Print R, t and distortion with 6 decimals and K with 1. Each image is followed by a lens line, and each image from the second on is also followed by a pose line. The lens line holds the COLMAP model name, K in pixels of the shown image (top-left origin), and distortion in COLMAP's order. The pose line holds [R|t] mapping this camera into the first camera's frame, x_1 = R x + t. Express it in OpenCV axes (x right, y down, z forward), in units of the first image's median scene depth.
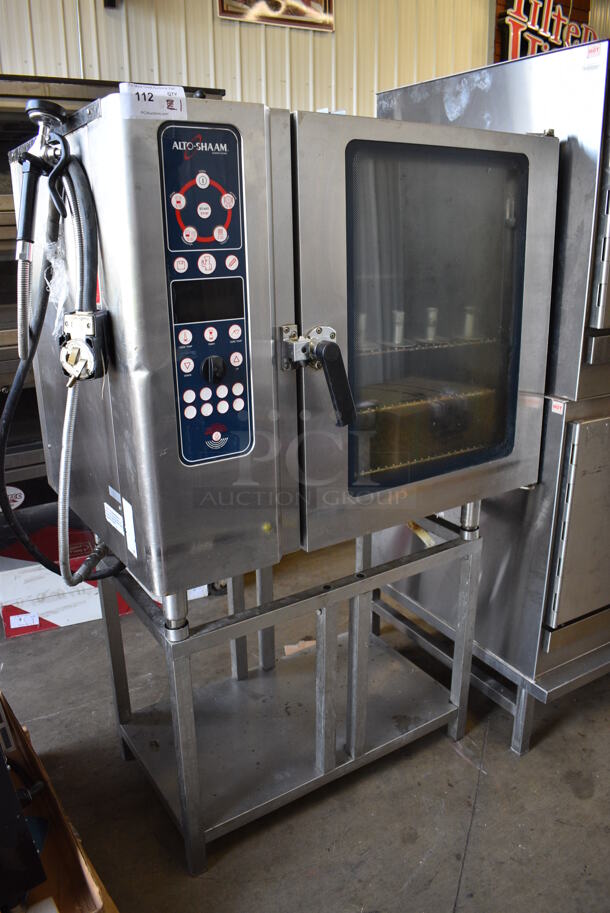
lens RADIAL K [[704.4, 0, 307.8], [0, 704.4, 457.5], [0, 0, 1]] dist [-0.098680, 0.014090]
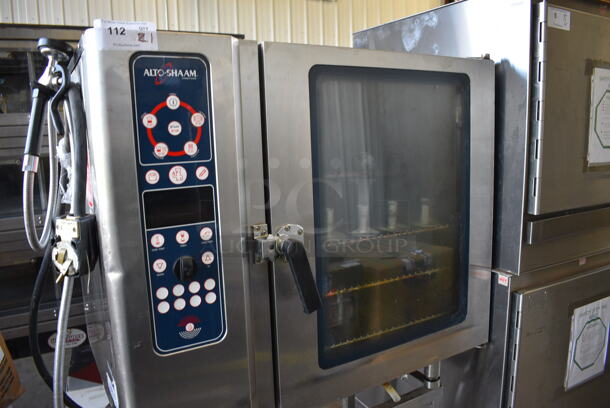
lens RADIAL K [[470.6, 0, 304.6], [0, 470.6, 205.7], [0, 0, 1]] dist [-0.098680, 0.014090]
pose [[0.998609, -0.006169, -0.052370, 0.087851], [-0.001829, 0.988482, -0.151327, -0.107202], [0.052700, 0.151212, 0.987096, 0.259364]]
